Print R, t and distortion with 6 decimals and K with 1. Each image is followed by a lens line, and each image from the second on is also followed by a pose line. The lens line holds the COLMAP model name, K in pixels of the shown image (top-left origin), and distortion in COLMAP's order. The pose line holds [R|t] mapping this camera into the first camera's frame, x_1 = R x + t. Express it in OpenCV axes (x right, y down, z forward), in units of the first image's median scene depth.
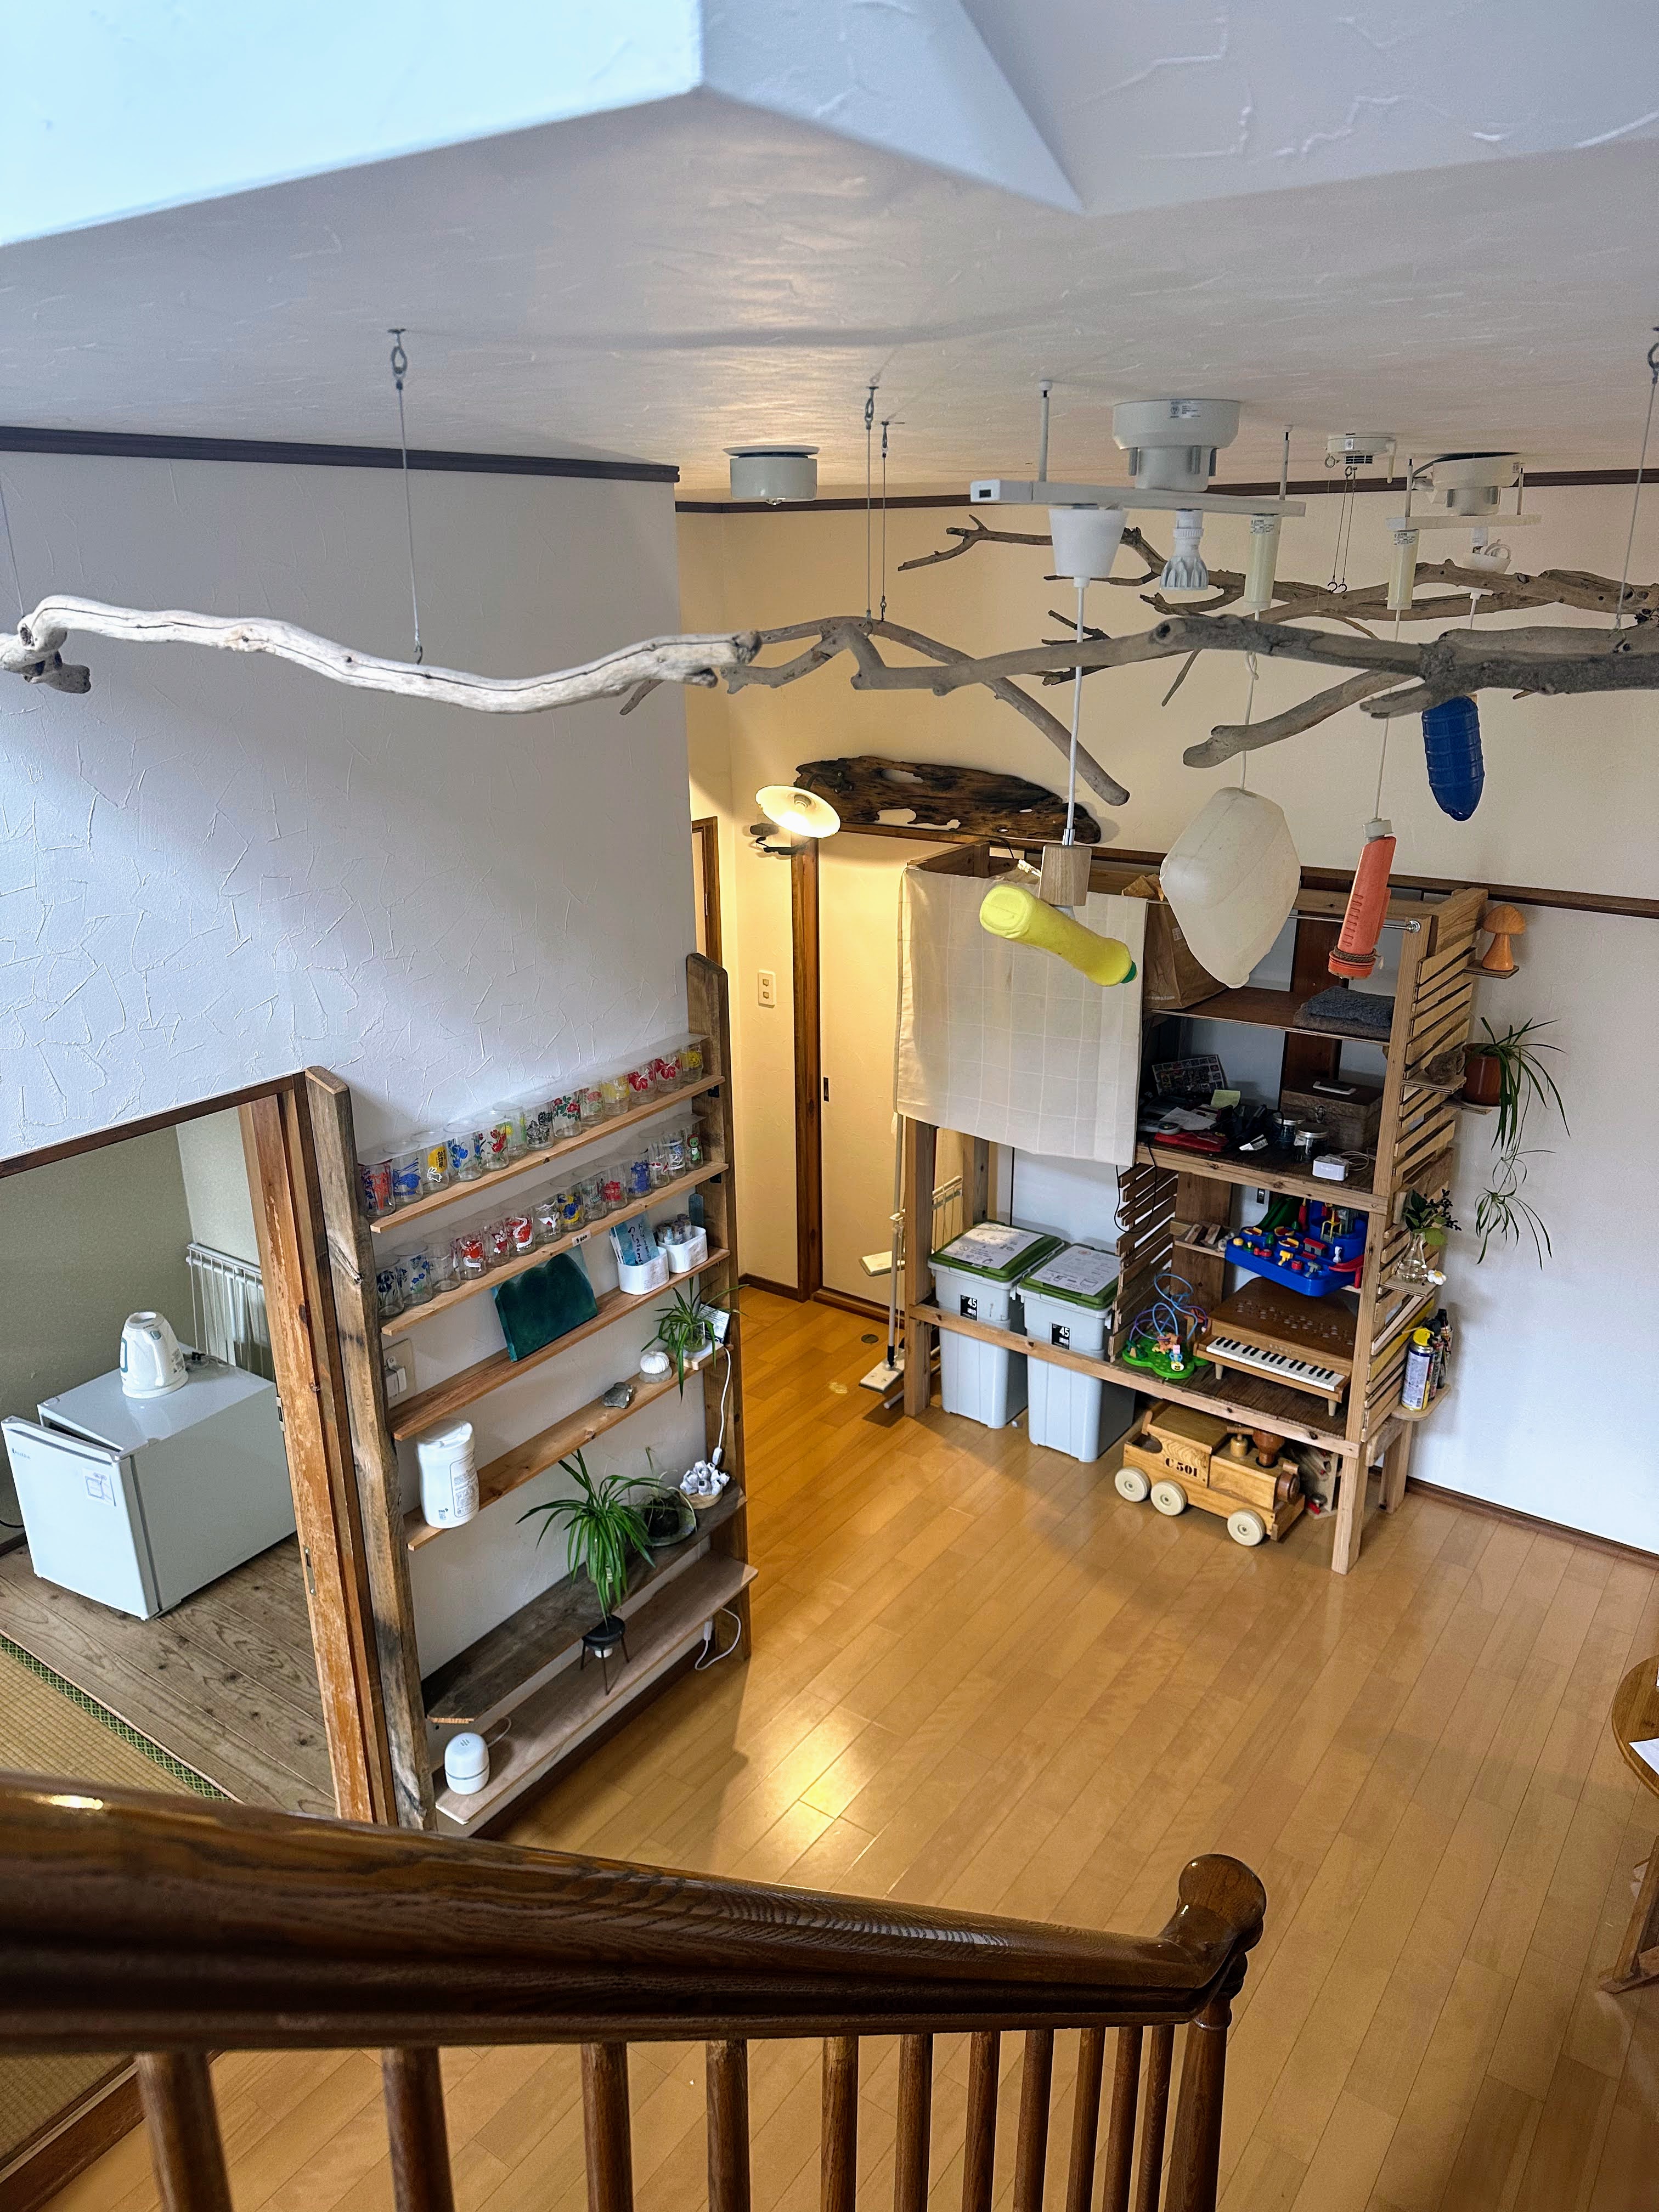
lens RADIAL K [[1550.8, 0, 829.5], [0, 1550.8, 1106.0], [0, 0, 1]] dist [0.054798, -0.000188]
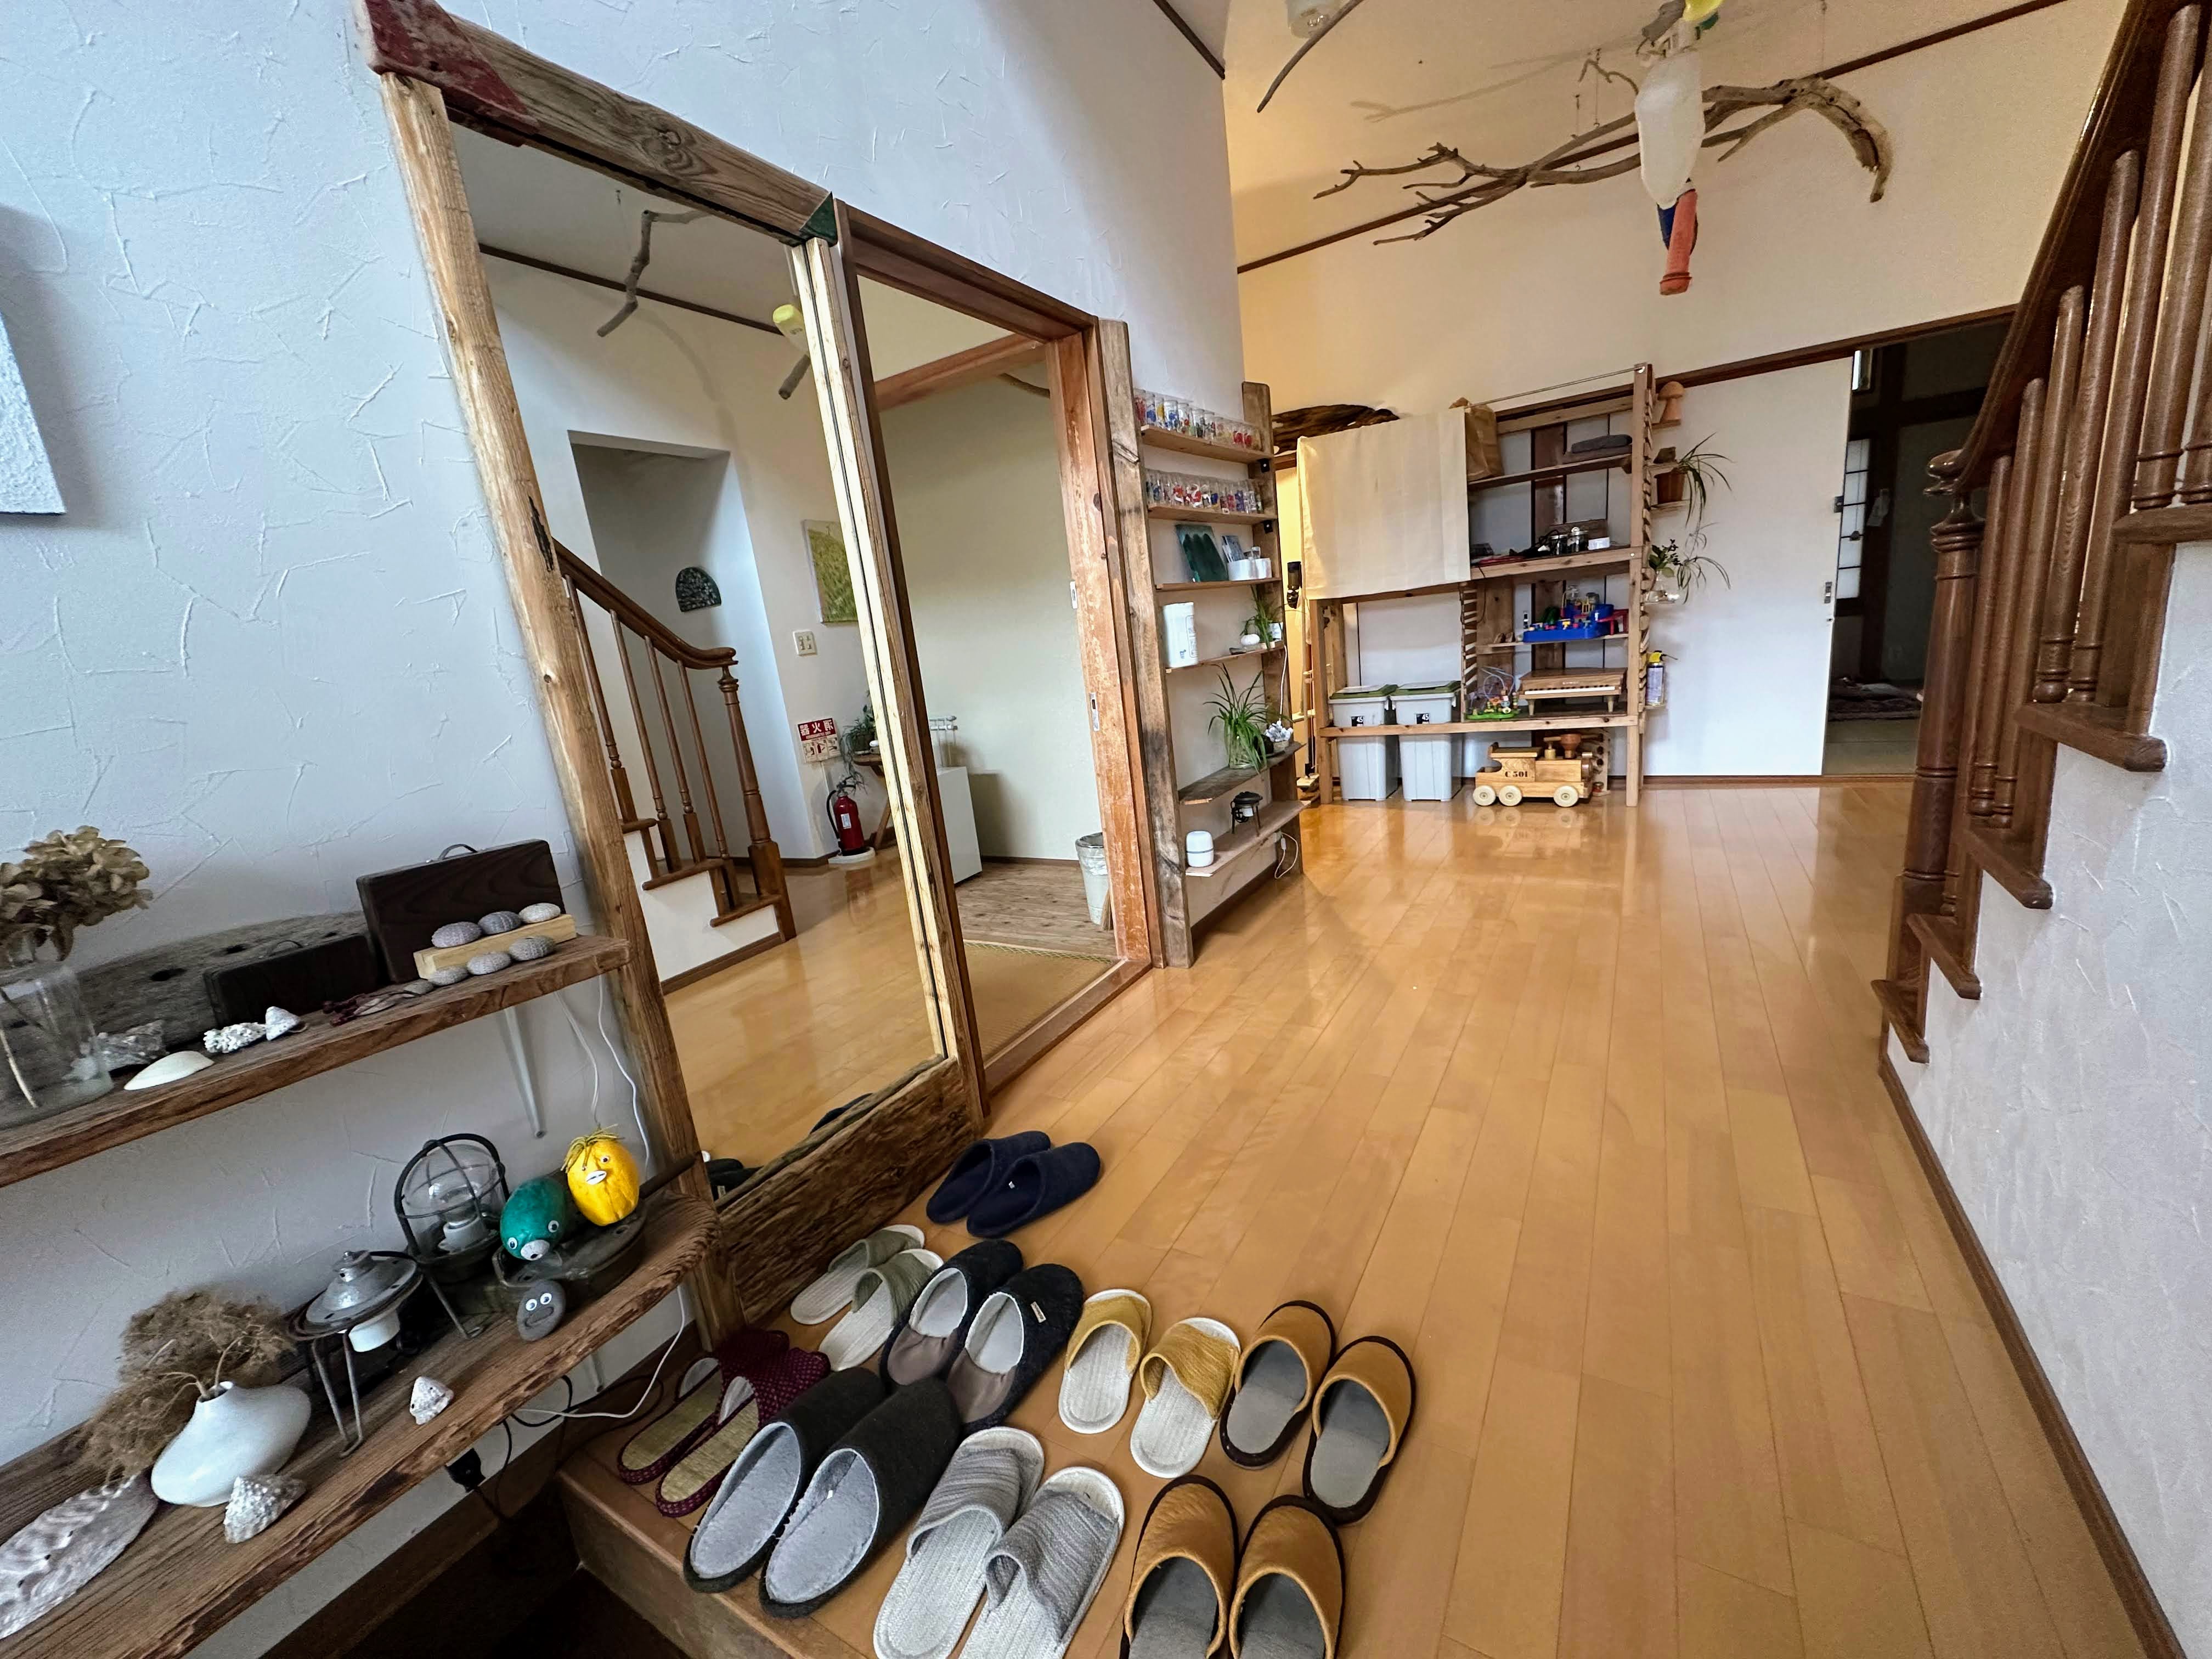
lens RADIAL K [[878.7, 0, 1106.0], [0, 878.7, 829.5], [0, 0, 1]] dist [-0.000328, 0.000001]
pose [[0.991527, -0.116410, 0.057646, -0.269072], [0.122761, 0.984807, -0.122823, 0.361736], [-0.042473, 0.128859, 0.990753, 0.120300]]
